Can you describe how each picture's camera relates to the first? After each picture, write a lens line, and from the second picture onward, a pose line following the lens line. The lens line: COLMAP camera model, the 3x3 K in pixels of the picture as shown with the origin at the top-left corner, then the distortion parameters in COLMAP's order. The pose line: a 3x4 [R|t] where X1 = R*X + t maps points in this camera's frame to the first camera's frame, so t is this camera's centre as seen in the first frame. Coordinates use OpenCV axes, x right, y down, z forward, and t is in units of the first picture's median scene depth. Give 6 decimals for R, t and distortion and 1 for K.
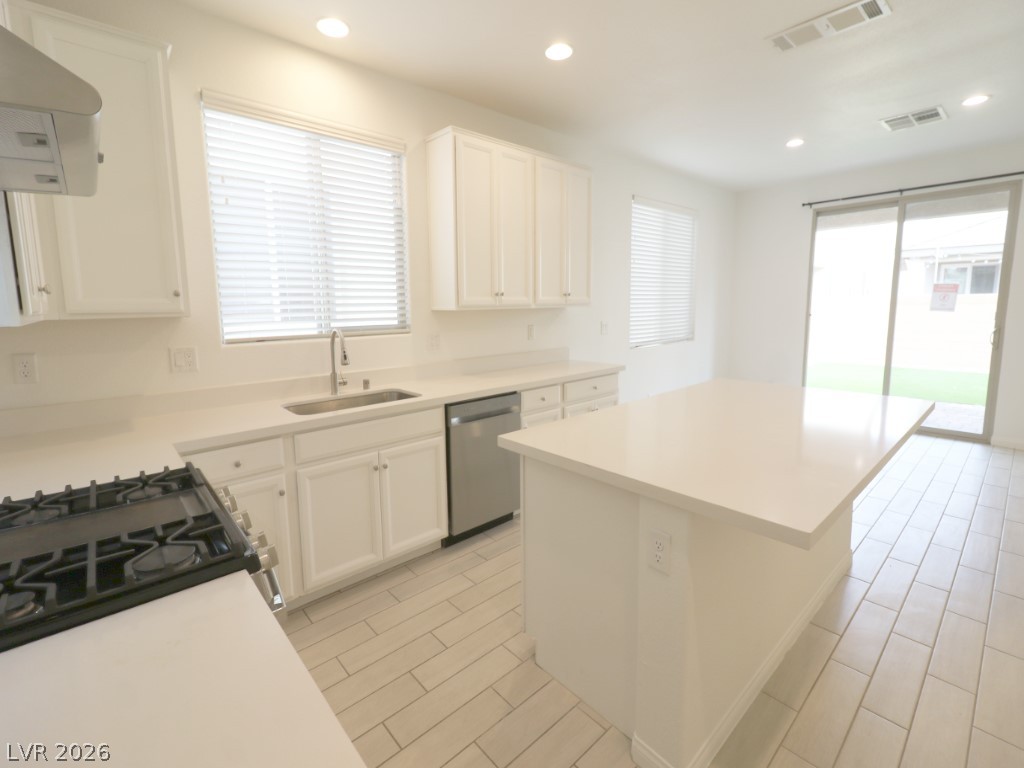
lens RADIAL K [[463.9, 0, 520.3], [0, 463.9, 370.0], [0, 0, 1]] dist [0.008267, -0.003901]
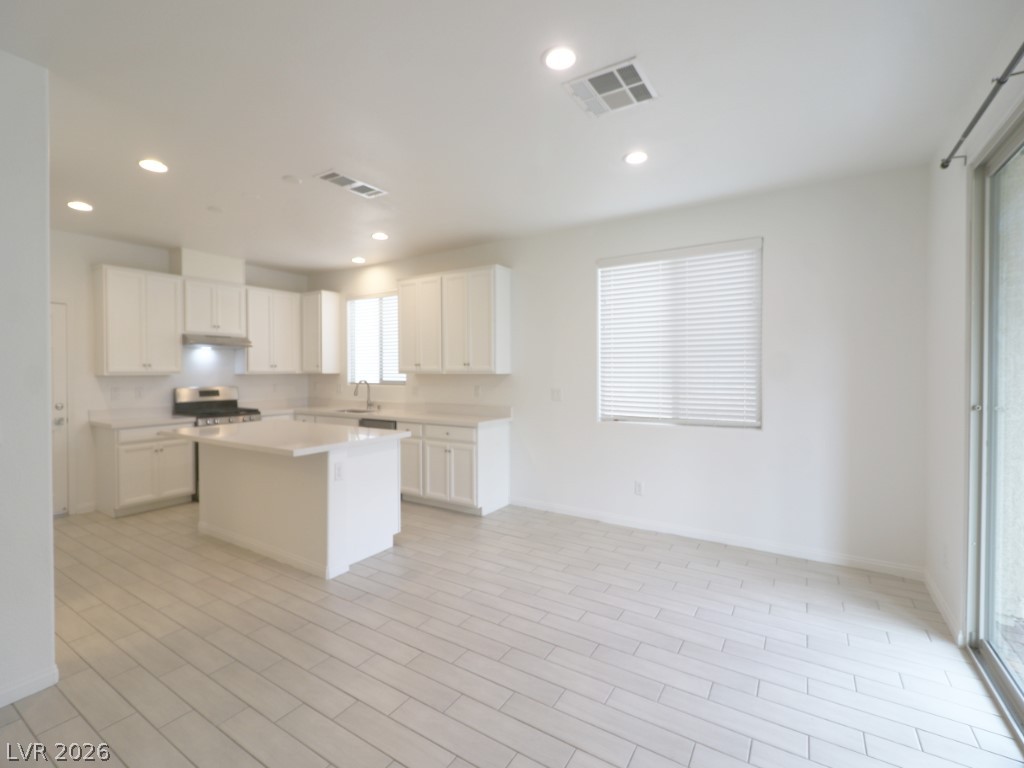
lens RADIAL K [[463.9, 0, 505.2], [0, 463.9, 376.2], [0, 0, 1]] dist [0.008267, -0.003901]
pose [[0.266111, 0.028912, -0.963509, 1.435088], [-0.136883, 0.990554, -0.008082, -0.132847], [0.954174, 0.134039, 0.267555, 0.753677]]
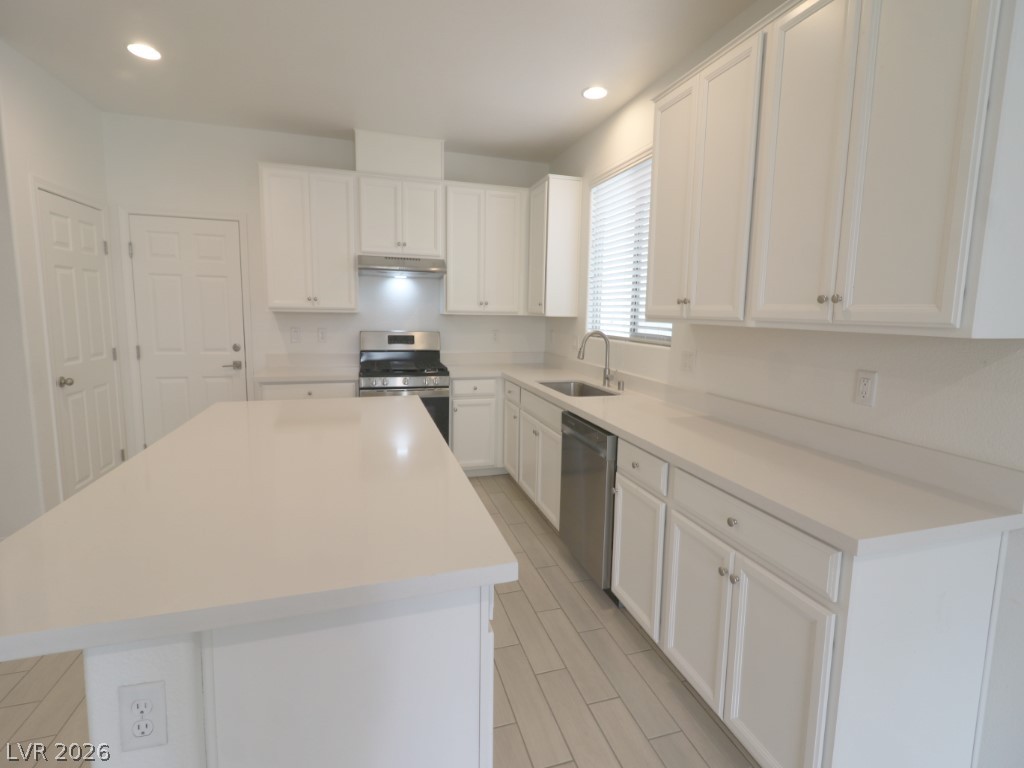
lens RADIAL K [[463.9, 0, 510.9], [0, 463.9, 360.0], [0, 0, 1]] dist [0.008267, -0.003901]
pose [[-0.419054, 0.106947, -0.901641, 0.582249], [-0.140101, 0.973529, 0.180588, -0.145880], [0.897087, 0.201997, -0.392978, 0.925412]]
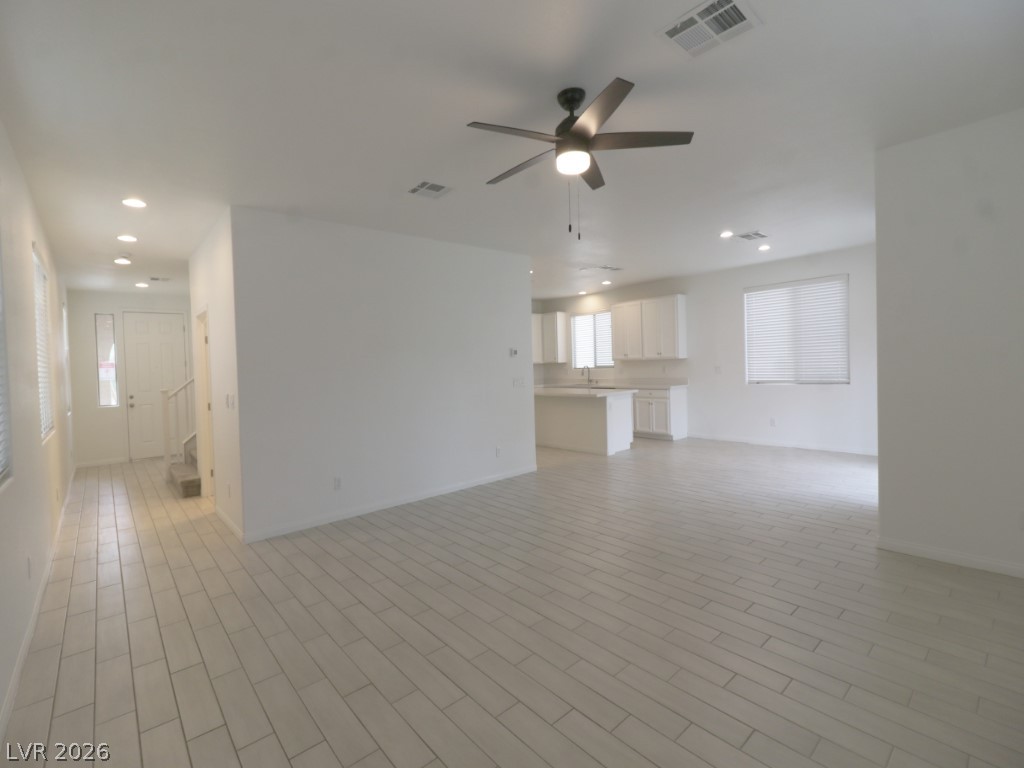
lens RADIAL K [[463.9, 0, 504.9], [0, 463.9, 380.7], [0, 0, 1]] dist [0.008267, -0.003901]
pose [[-0.008049, 0.052843, -0.998570, 2.404149], [-0.103406, 0.993205, 0.053392, -0.072856], [0.994607, 0.103688, -0.002530, 0.264191]]
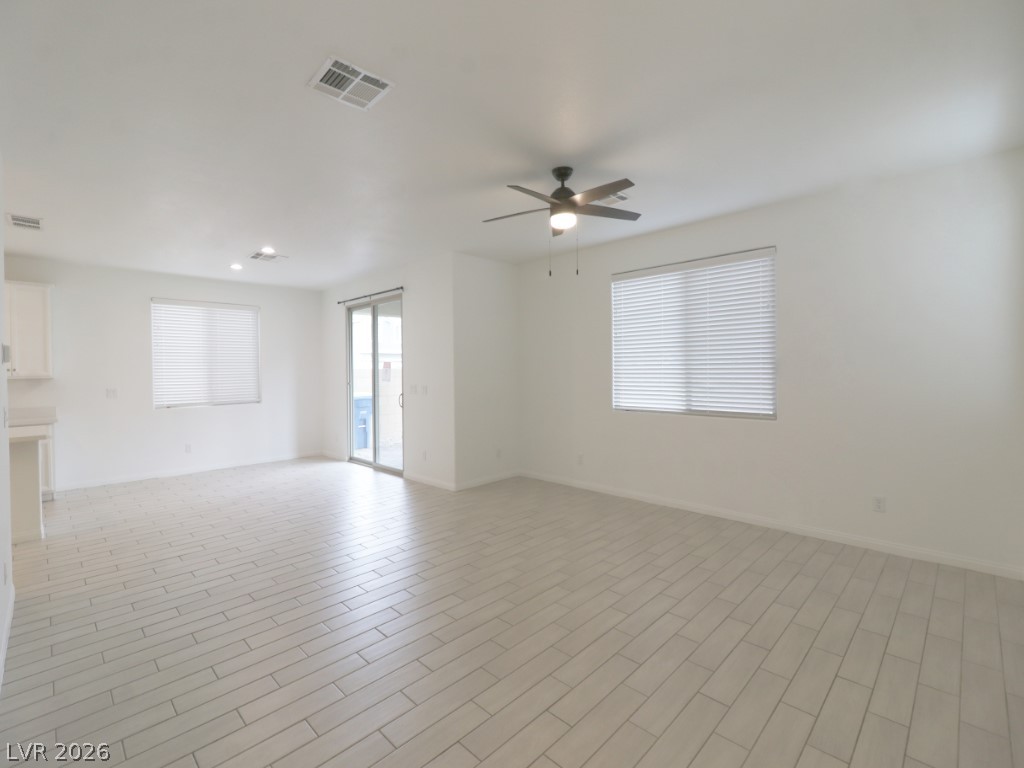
lens RADIAL K [[463.9, 0, 505.7], [0, 463.9, 378.0], [0, 0, 1]] dist [0.008267, -0.003901]
pose [[0.997994, -0.000230, 0.063314, 1.545916], [0.008165, 0.992112, -0.125091, 0.056244], [-0.062785, 0.125357, 0.990123, -0.526777]]
